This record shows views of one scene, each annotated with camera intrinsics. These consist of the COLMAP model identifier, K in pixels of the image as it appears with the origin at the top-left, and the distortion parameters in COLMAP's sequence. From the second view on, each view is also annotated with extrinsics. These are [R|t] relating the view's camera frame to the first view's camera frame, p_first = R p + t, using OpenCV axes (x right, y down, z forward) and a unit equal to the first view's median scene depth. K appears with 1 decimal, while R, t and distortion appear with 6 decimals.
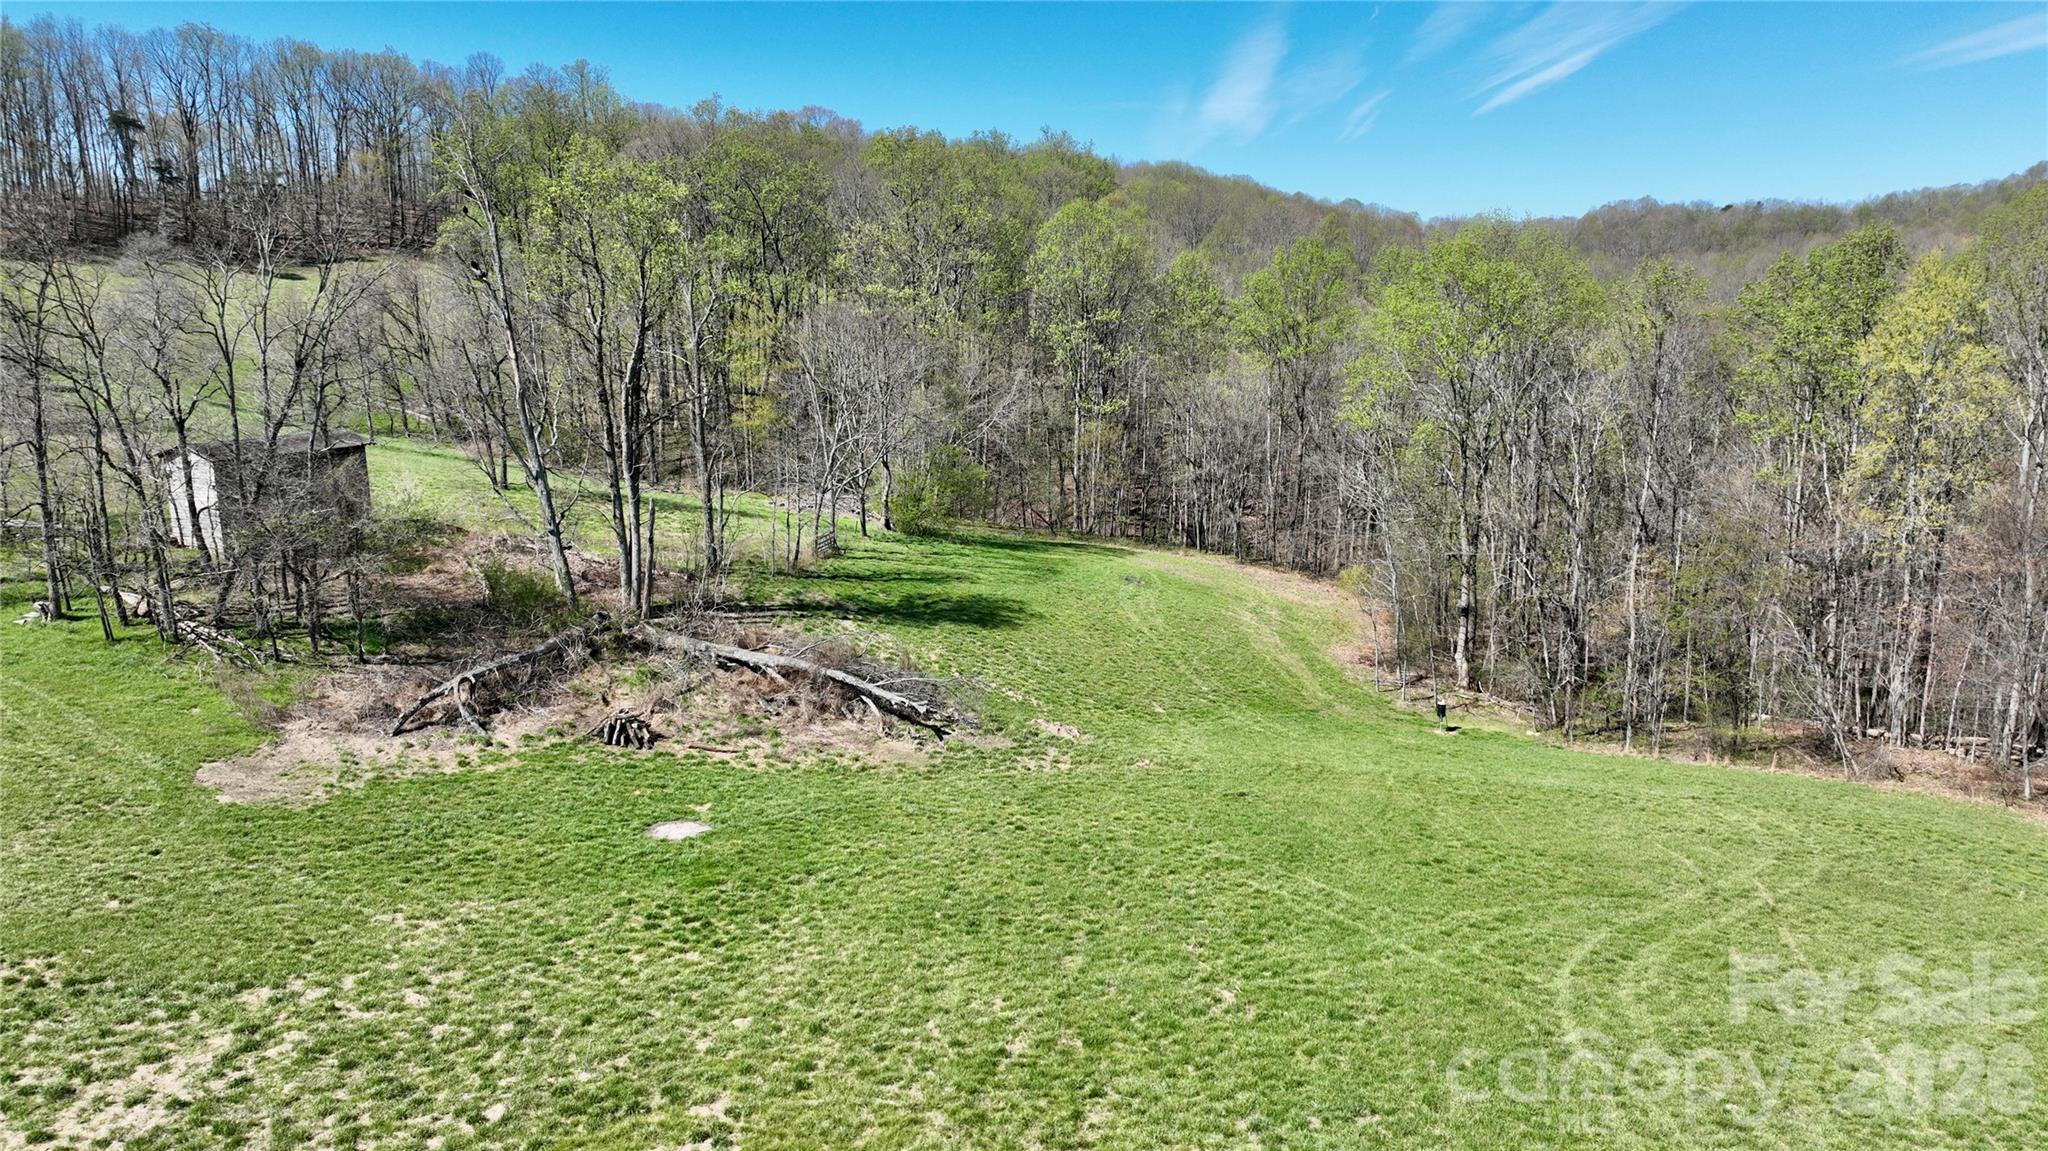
lens RADIAL K [[1432.4, 0, 1023.2], [0, 1432.4, 579.6], [0, 0, 1]] dist [0.004706, 0.003971]
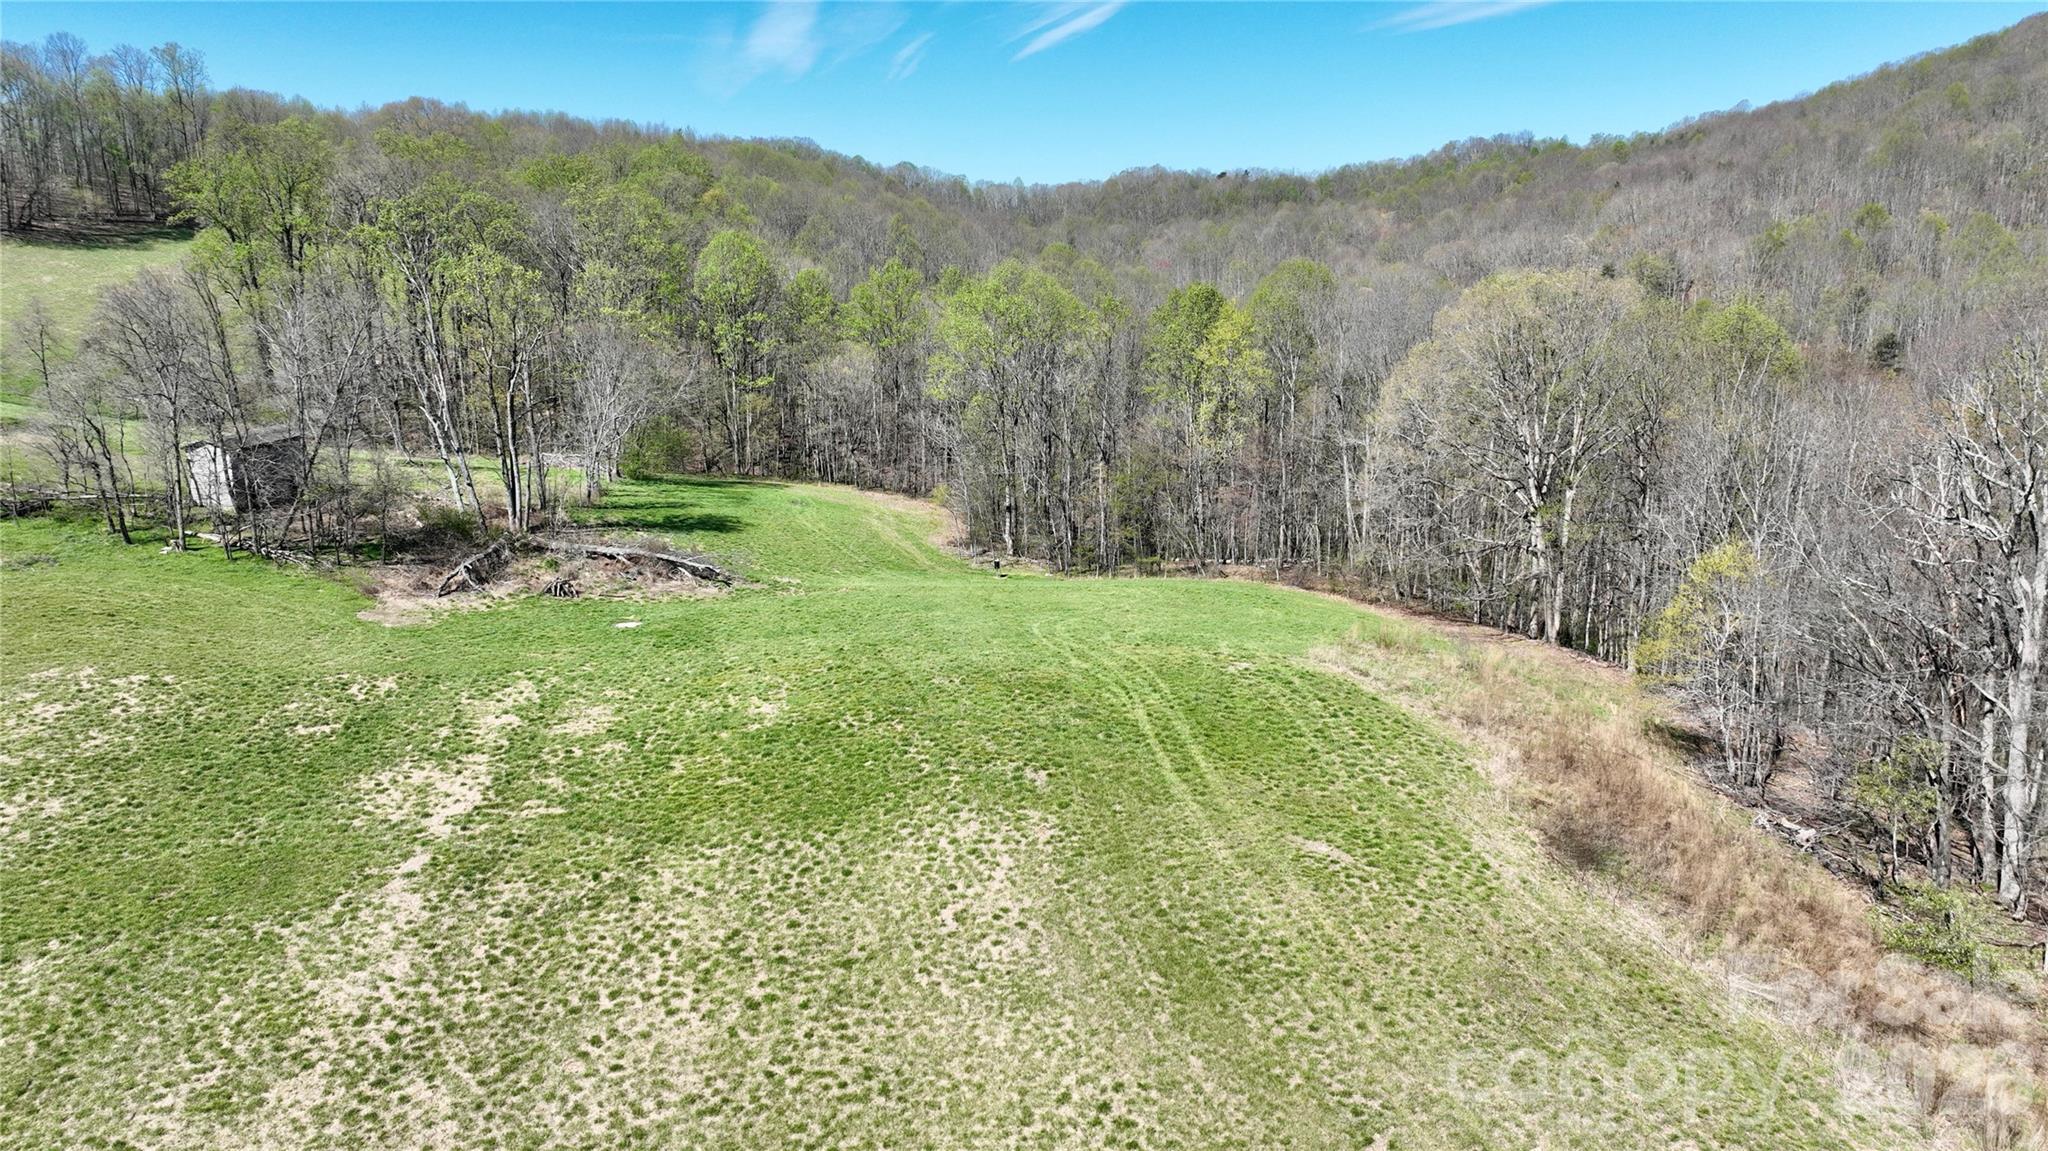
lens RADIAL K [[1432.4, 0, 1024.8], [0, 1432.4, 575.7], [0, 0, 1]] dist [0.004706, 0.003971]
pose [[0.955249, -0.068597, 0.287739, -0.136368], [0.057795, 0.997274, 0.045882, 0.022361], [-0.290101, -0.027199, 0.956609, -0.520491]]
